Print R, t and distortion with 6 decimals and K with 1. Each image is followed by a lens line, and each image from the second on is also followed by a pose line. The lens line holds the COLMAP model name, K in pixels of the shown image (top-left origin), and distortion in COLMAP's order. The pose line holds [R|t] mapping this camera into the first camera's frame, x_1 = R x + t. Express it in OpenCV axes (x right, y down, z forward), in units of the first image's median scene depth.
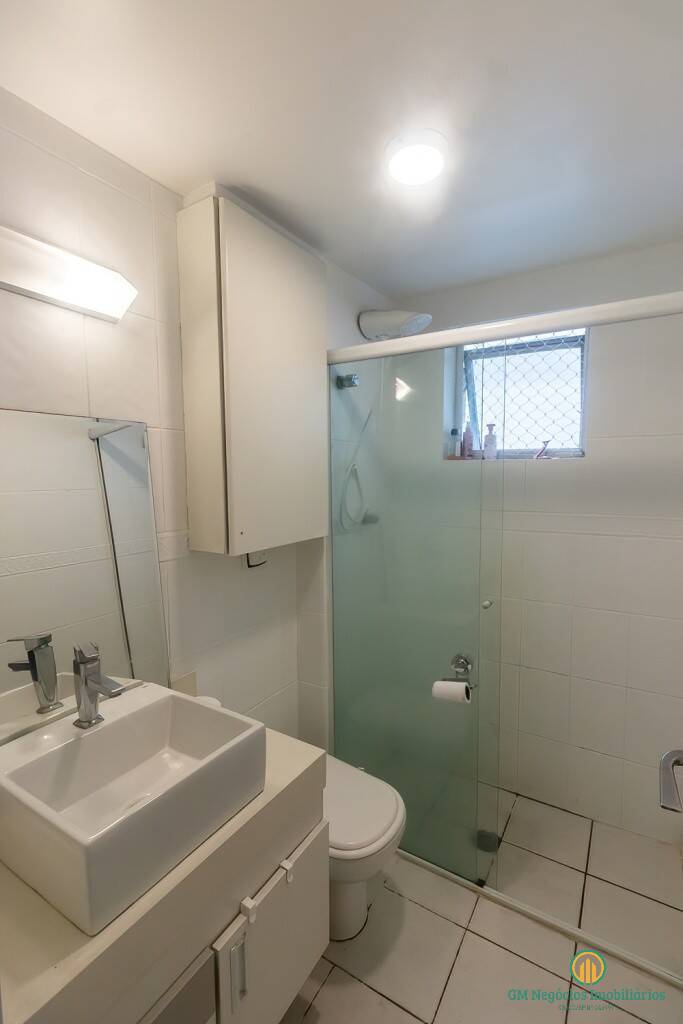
lens RADIAL K [[480.0, 0, 341.5], [0, 480.0, 512.0], [0, 0, 1]] dist [-0.002012, -0.000102]
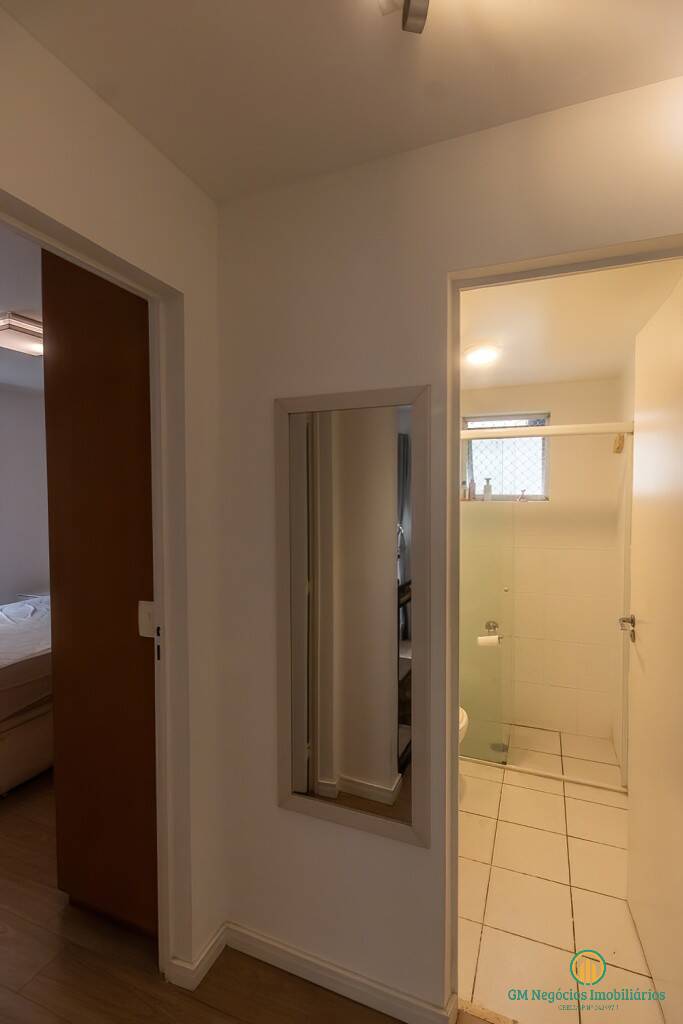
lens RADIAL K [[485.9, 0, 349.8], [0, 485.9, 510.7], [0, 0, 1]] dist [-0.000814, 0.000275]
pose [[0.985136, -0.001222, 0.171773, -0.467994], [0.011362, 0.998249, -0.058058, 0.007348], [-0.171401, 0.059147, 0.983424, -0.534939]]
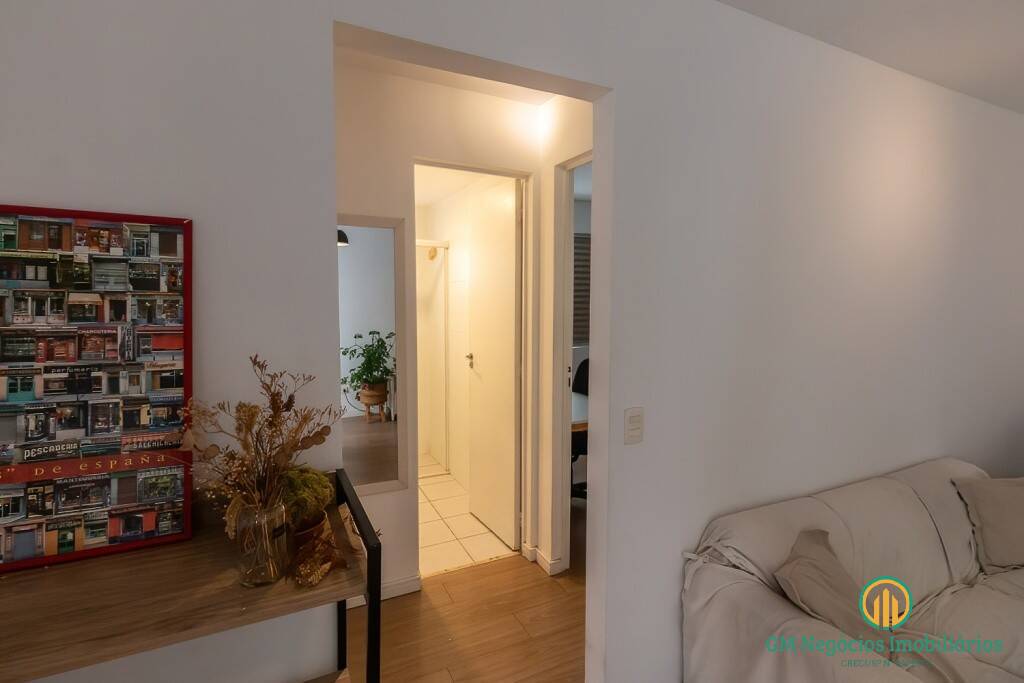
lens RADIAL K [[491.8, 0, 513.0], [0, 491.8, 330.6], [0, 0, 1]] dist [0.004657, 0.000575]
pose [[0.533240, -0.054071, 0.844234, -1.155352], [0.065777, 0.997584, 0.022346, 0.054798], [-0.843403, 0.043615, 0.535508, -0.742500]]
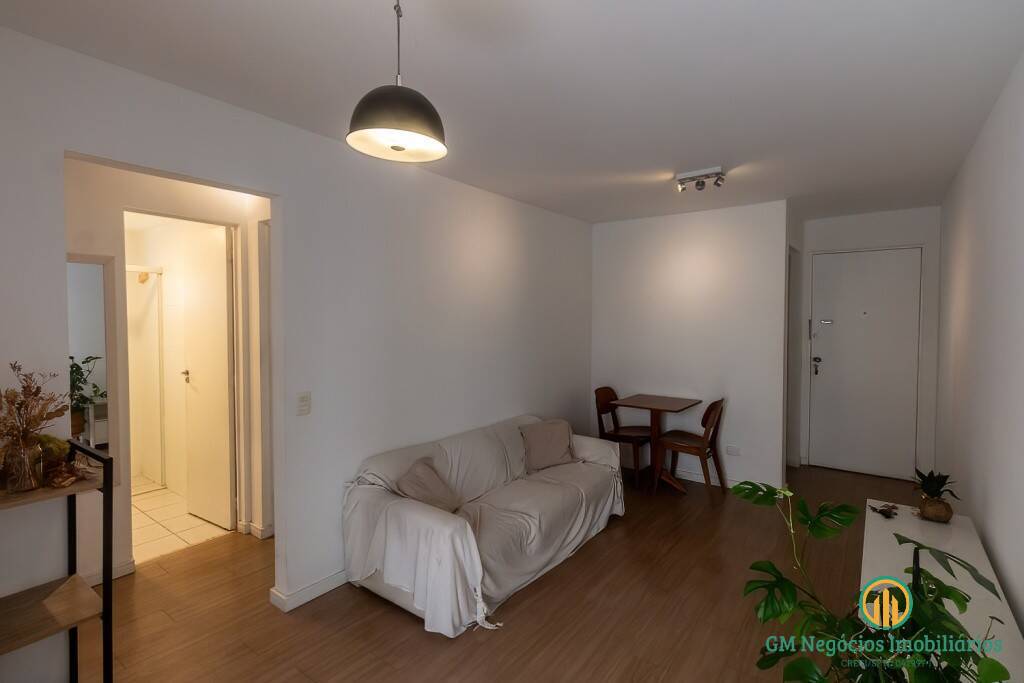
lens RADIAL K [[491.8, 0, 513.0], [0, 491.8, 330.6], [0, 0, 1]] dist [0.004657, 0.000575]
pose [[0.081405, -0.028482, 0.996274, -1.636682], [0.081400, 0.996442, 0.021835, 0.070455], [-0.993351, 0.079320, 0.083434, -1.166169]]
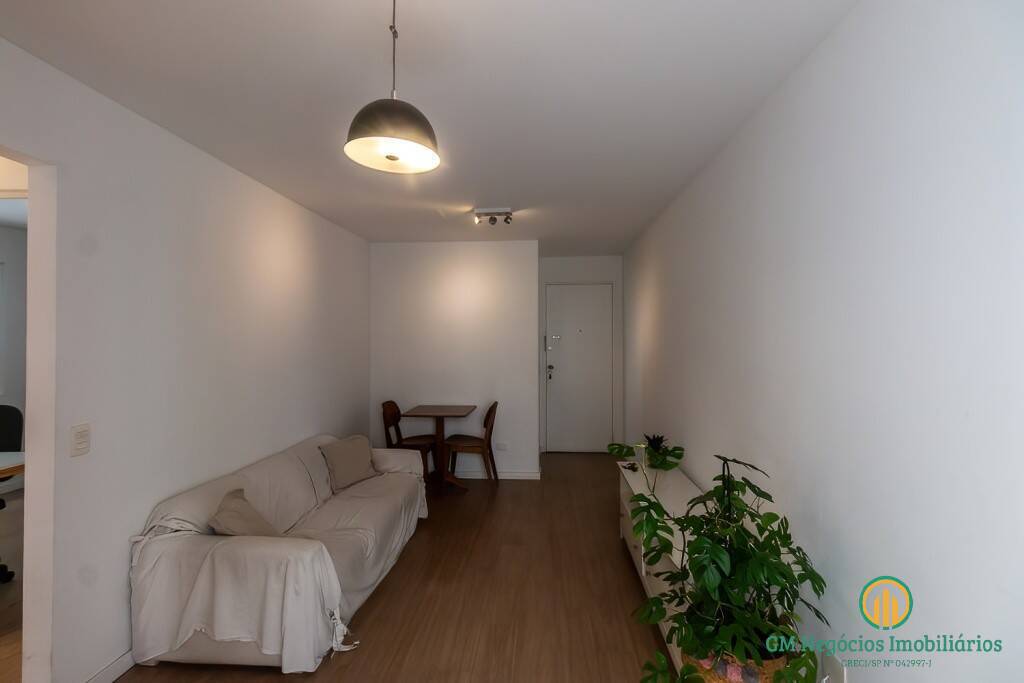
lens RADIAL K [[485.9, 0, 515.8], [0, 485.9, 330.9], [0, 0, 1]] dist [-0.000814, 0.000275]
pose [[-0.478395, 0.012791, 0.878052, -1.668185], [0.073518, 0.996967, 0.025532, 0.067523], [-0.875062, 0.076767, -0.477884, -0.781856]]
